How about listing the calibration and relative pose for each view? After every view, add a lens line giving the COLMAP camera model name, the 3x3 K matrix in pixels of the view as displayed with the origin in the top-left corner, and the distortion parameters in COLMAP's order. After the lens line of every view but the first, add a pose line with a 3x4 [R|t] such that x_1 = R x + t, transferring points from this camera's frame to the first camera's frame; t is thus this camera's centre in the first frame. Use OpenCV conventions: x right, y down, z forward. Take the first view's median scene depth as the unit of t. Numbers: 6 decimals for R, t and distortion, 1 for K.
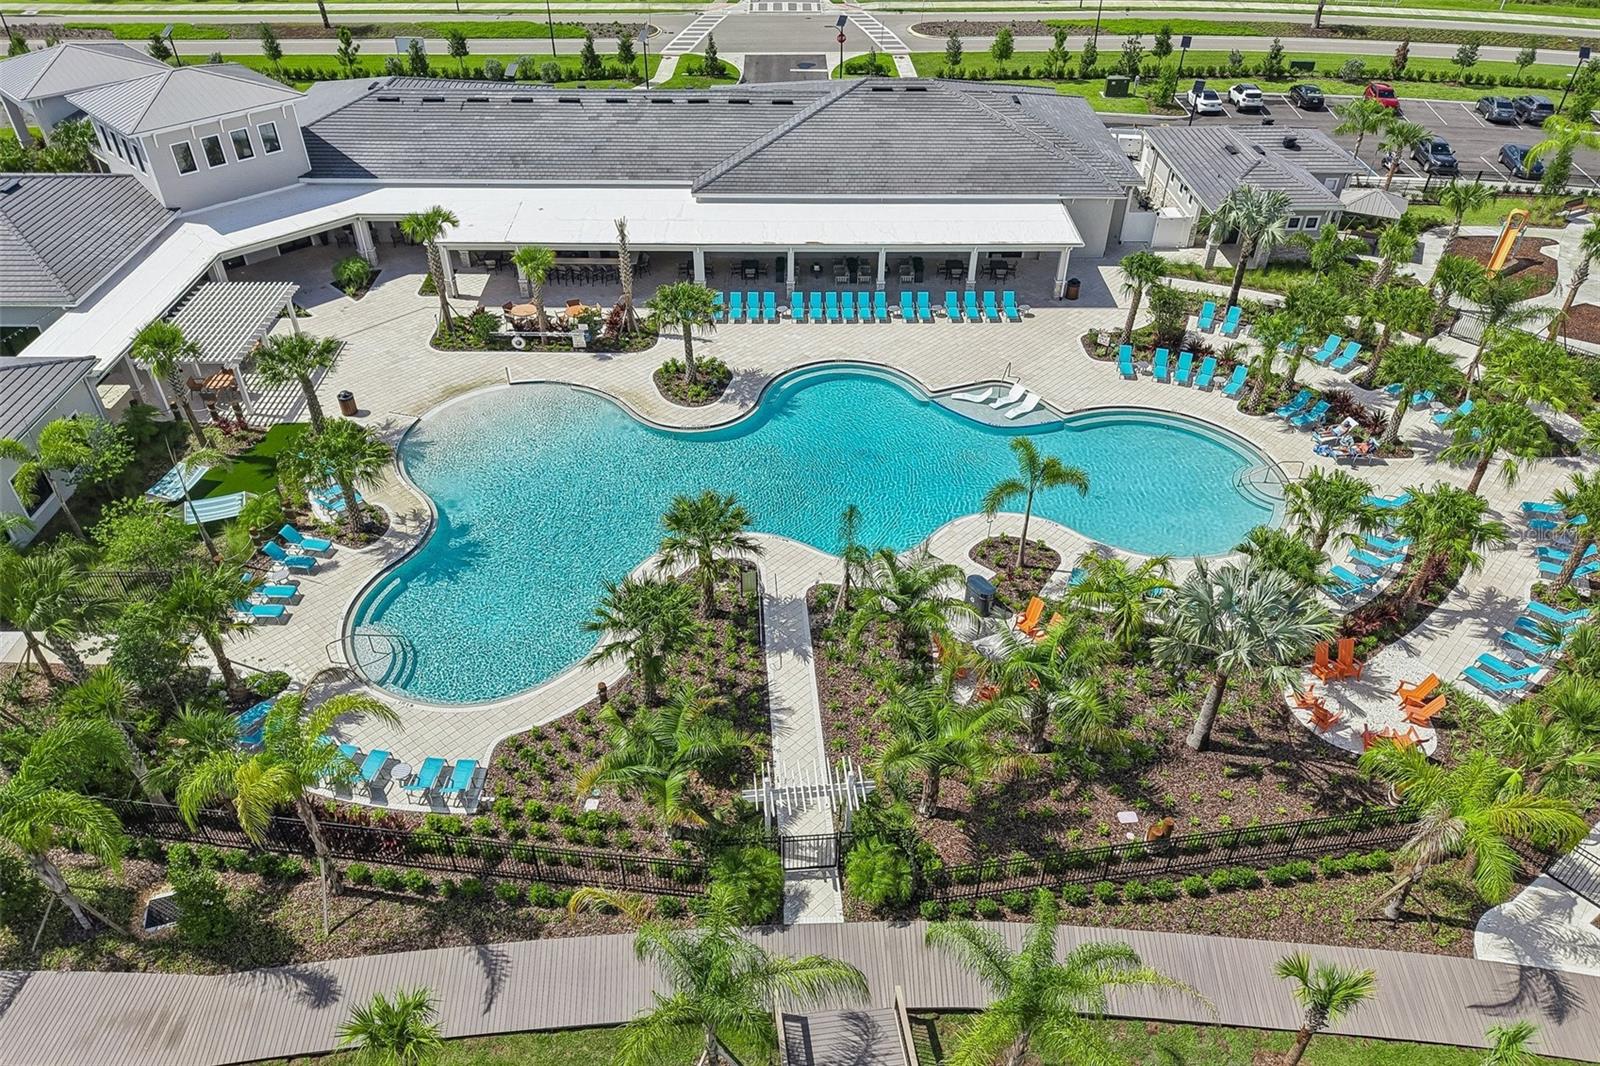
lens RADIAL K [[1076.3, 0, 800.0], [0, 1076.3, 533.0], [0, 0, 1]] dist [0.008983, -0.002777]
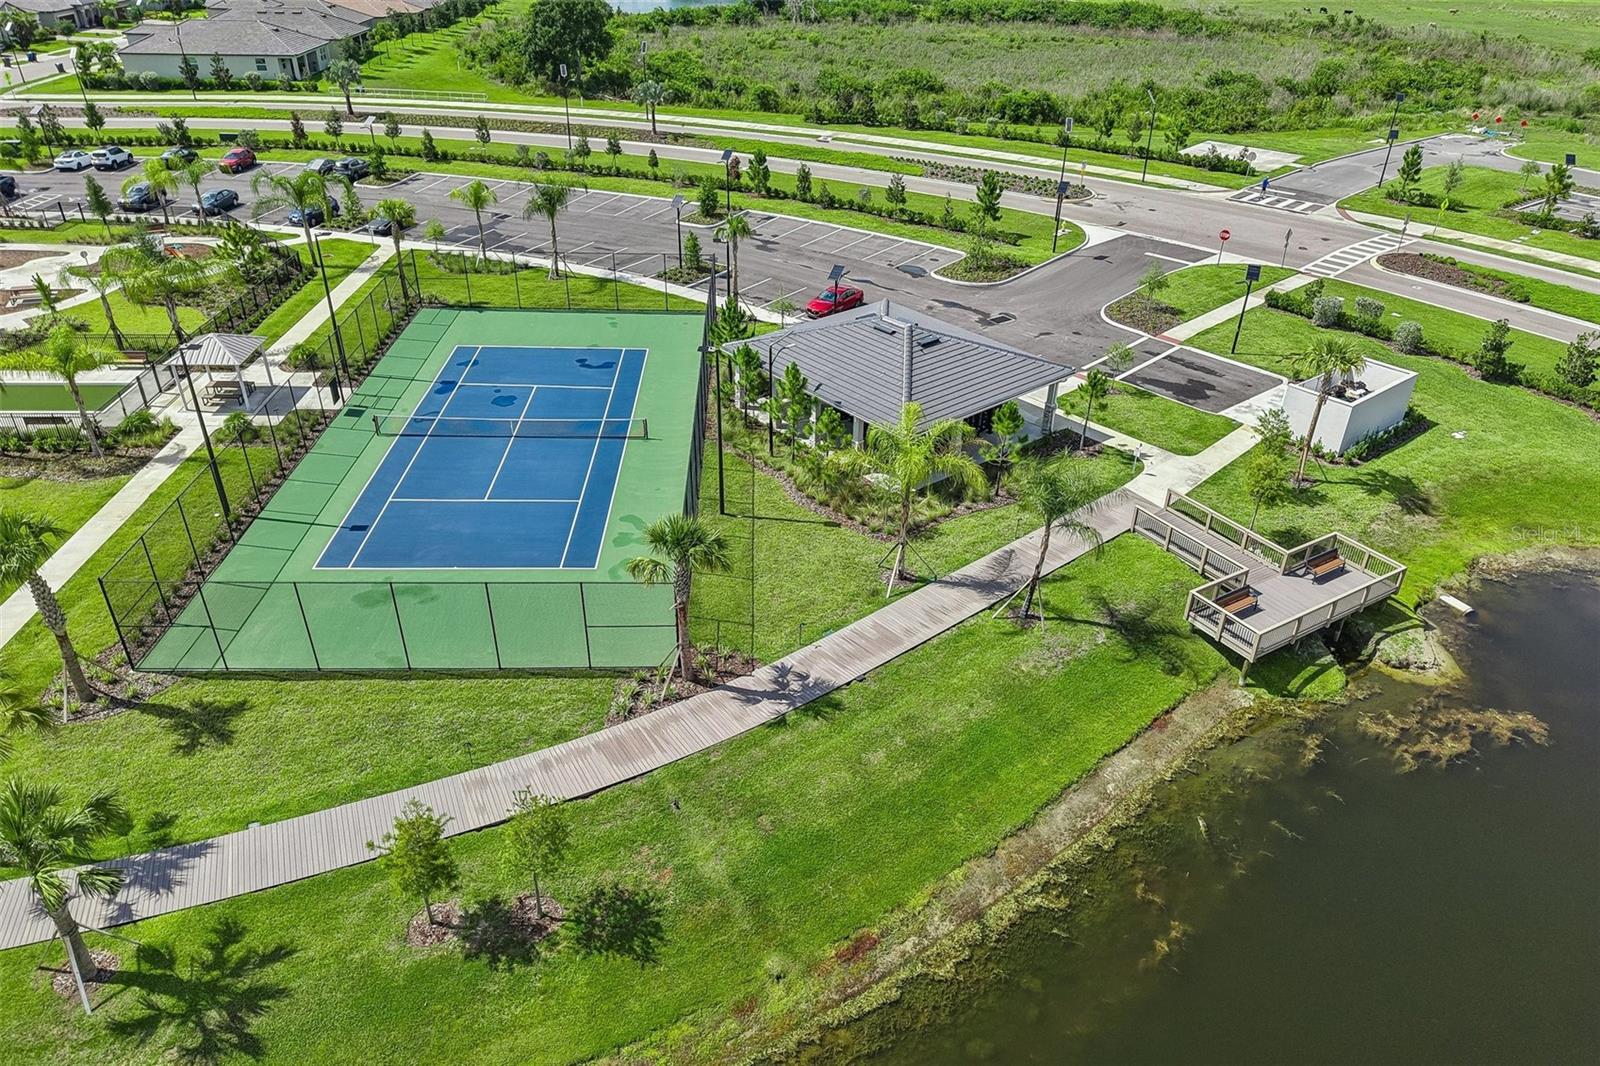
lens RADIAL K [[1056.8, 0, 800.0], [0, 1056.8, 533.0], [0, 0, 1]] dist [0.033510, -0.000663]
pose [[0.999699, -0.008054, 0.023163, 1.706423], [0.010703, 0.993120, -0.116613, 0.202433], [-0.022065, 0.116825, 0.992907, -0.154697]]
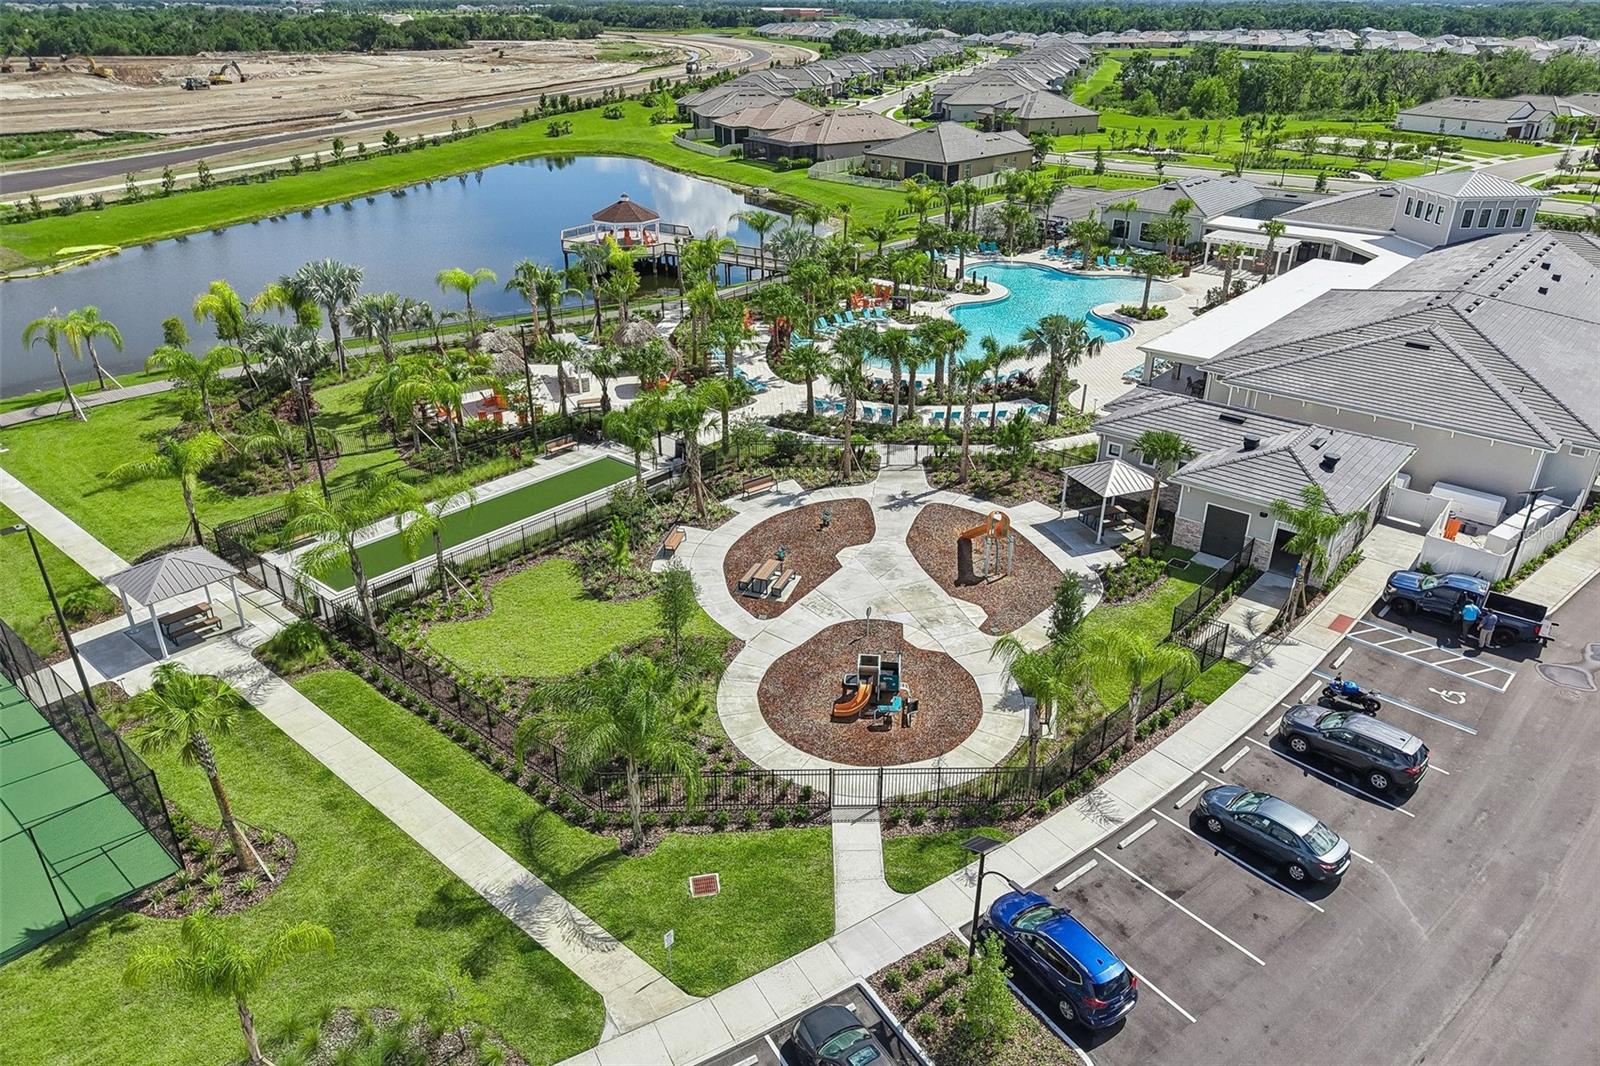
lens RADIAL K [[1076.3, 0, 800.0], [0, 1076.3, 533.0], [0, 0, 1]] dist [0.008983, -0.002777]
pose [[-0.653432, 0.337775, -0.677447, 1.425273], [-0.471453, 0.518582, 0.713305, -0.858683], [0.592248, 0.785481, -0.179613, 1.173659]]
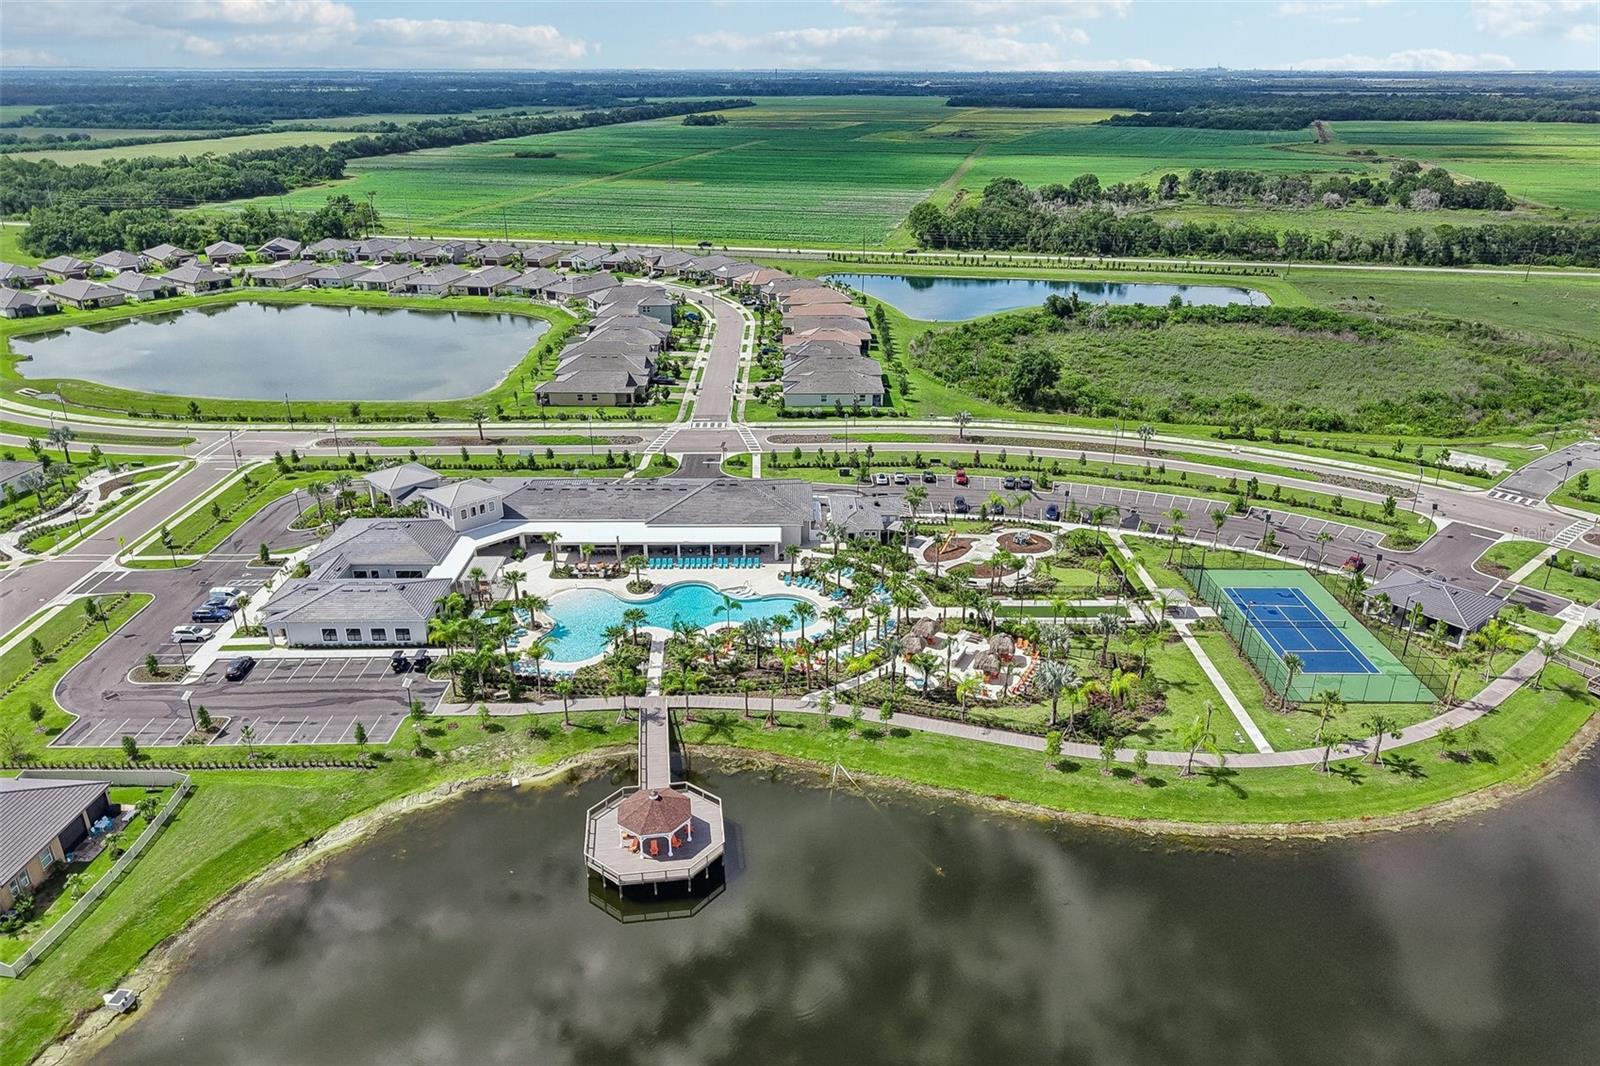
lens RADIAL K [[1076.3, 0, 800.0], [0, 1076.3, 533.0], [0, 0, 1]] dist [0.008983, -0.002777]
pose [[0.999963, -0.005864, -0.006224, 0.333465], [0.004038, 0.965409, -0.260710, 0.449514], [0.007538, 0.260675, 0.965397, -1.743017]]
